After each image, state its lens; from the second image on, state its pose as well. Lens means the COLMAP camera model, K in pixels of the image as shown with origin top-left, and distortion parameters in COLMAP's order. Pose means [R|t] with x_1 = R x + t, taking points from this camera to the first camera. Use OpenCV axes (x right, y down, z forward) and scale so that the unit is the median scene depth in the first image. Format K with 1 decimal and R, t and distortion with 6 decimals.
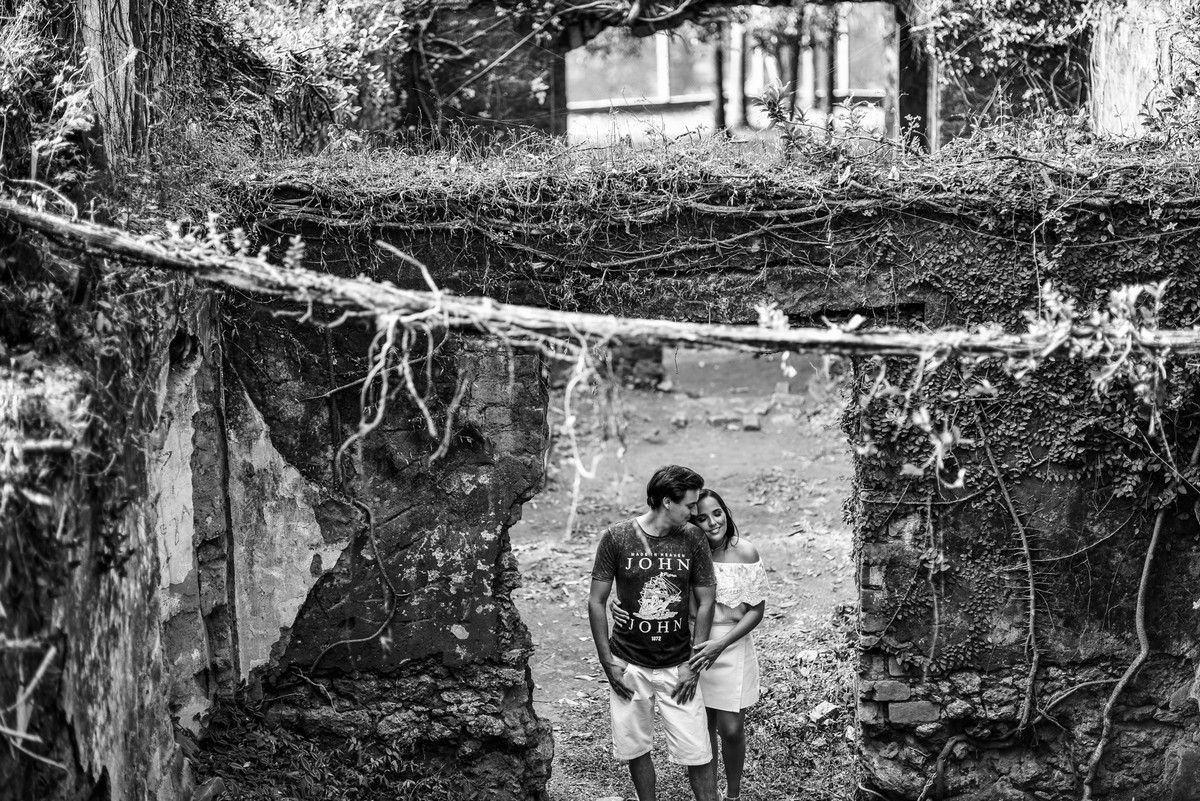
lens RADIAL K [[2828.0, 0, 564.9], [0, 2828.0, 397.0], [0, 0, 1]] dist [0.012873, -0.290782]
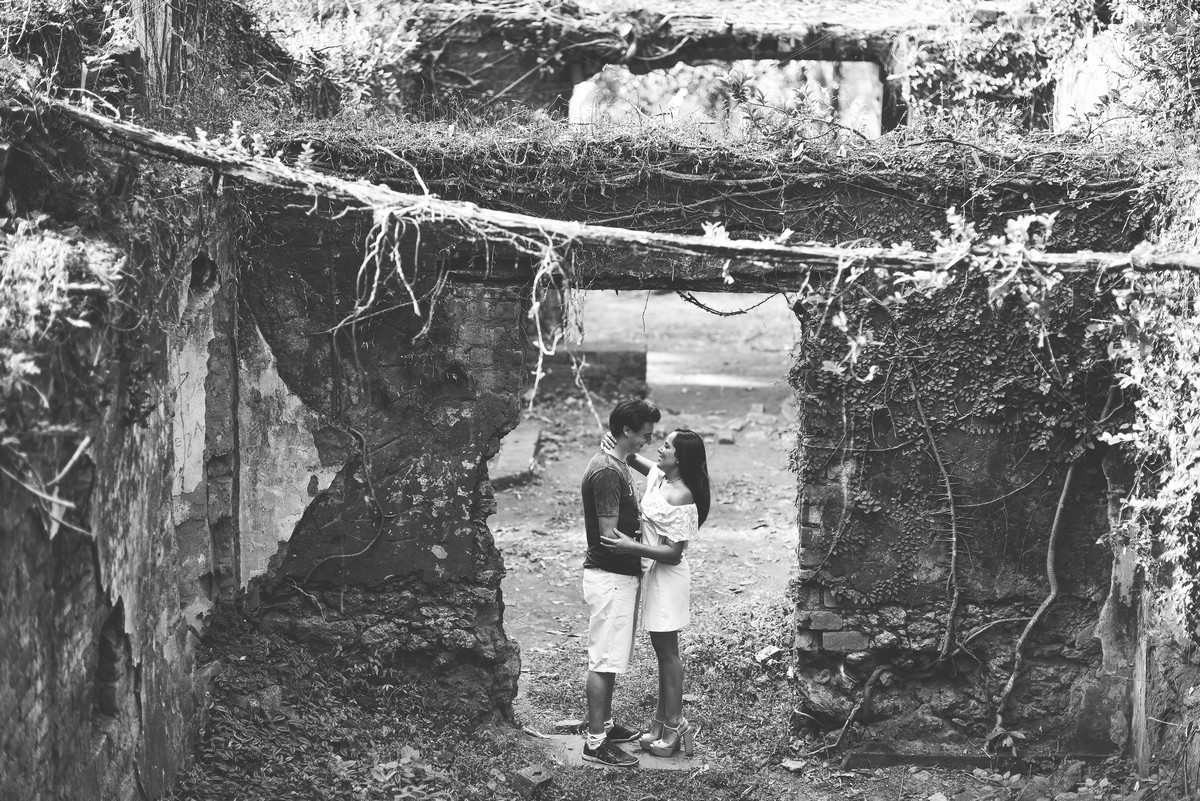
lens RADIAL K [[2828.0, 0, 564.9], [0, 2828.0, 397.0], [0, 0, 1]] dist [0.012873, -0.290782]
pose [[0.999185, 0.040125, -0.004472, 0.015033], [-0.040280, 0.998280, -0.042608, 0.069336], [0.002755, 0.042753, 0.999082, -0.116172]]
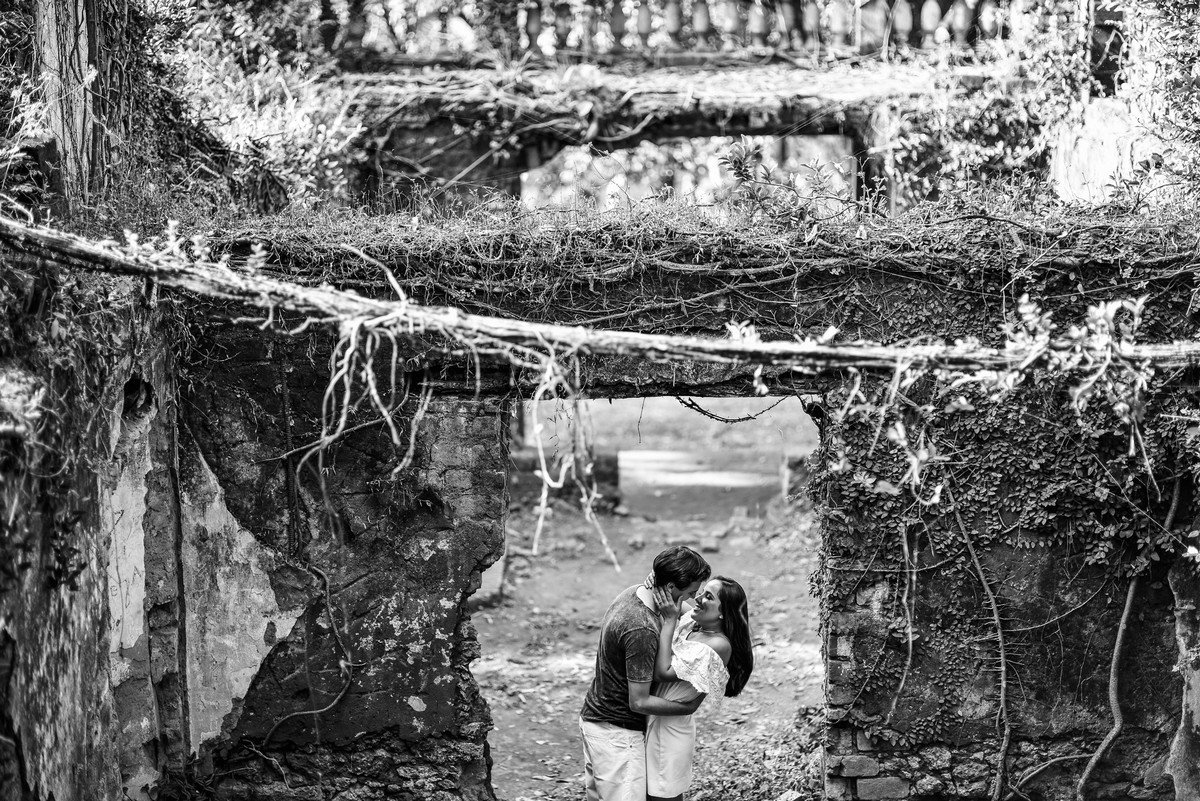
lens RADIAL K [[2828.0, 0, 564.9], [0, 2828.0, 397.0], [0, 0, 1]] dist [0.012873, -0.290782]
pose [[0.999812, 0.005756, 0.018514, -0.005048], [-0.004374, 0.997260, -0.073840, 0.050658], [-0.018889, 0.073745, 0.997098, 0.020953]]
